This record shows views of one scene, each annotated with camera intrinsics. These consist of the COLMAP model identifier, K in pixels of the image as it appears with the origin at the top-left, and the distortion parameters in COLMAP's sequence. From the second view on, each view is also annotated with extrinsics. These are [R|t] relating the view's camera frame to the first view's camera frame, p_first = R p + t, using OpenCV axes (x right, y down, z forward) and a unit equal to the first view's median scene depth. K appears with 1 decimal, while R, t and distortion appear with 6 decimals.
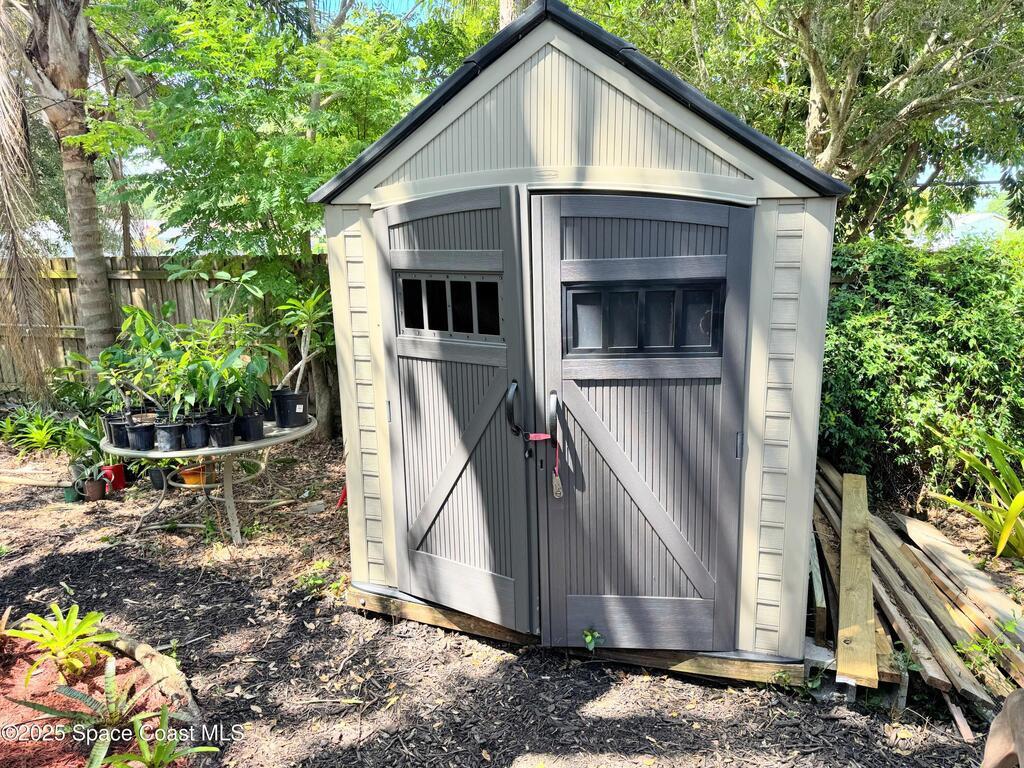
lens RADIAL K [[733.1, 0, 512.0], [0, 733.1, 384.0], [0, 0, 1]] dist [0.082923, -0.097537]
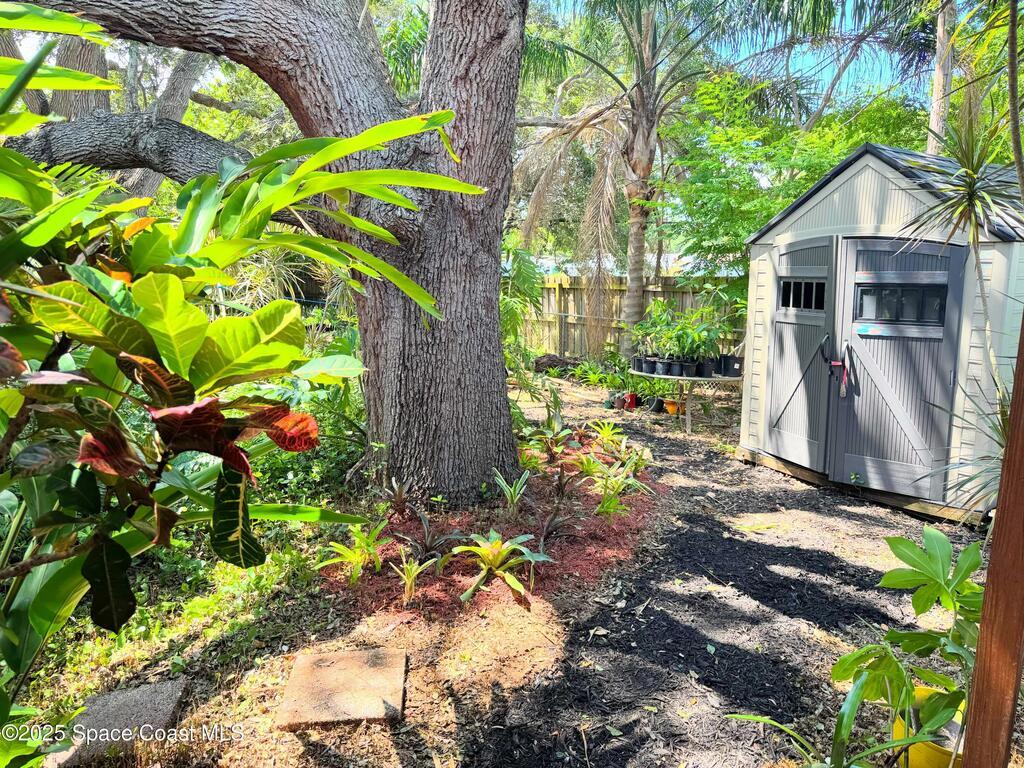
lens RADIAL K [[733.1, 0, 512.0], [0, 733.1, 384.0], [0, 0, 1]] dist [0.082923, -0.097537]
pose [[0.788311, 0.125850, -0.602269, 0.504603], [-0.154994, 0.987909, 0.003560, 0.231839], [0.595435, 0.090541, 0.798286, -0.978629]]
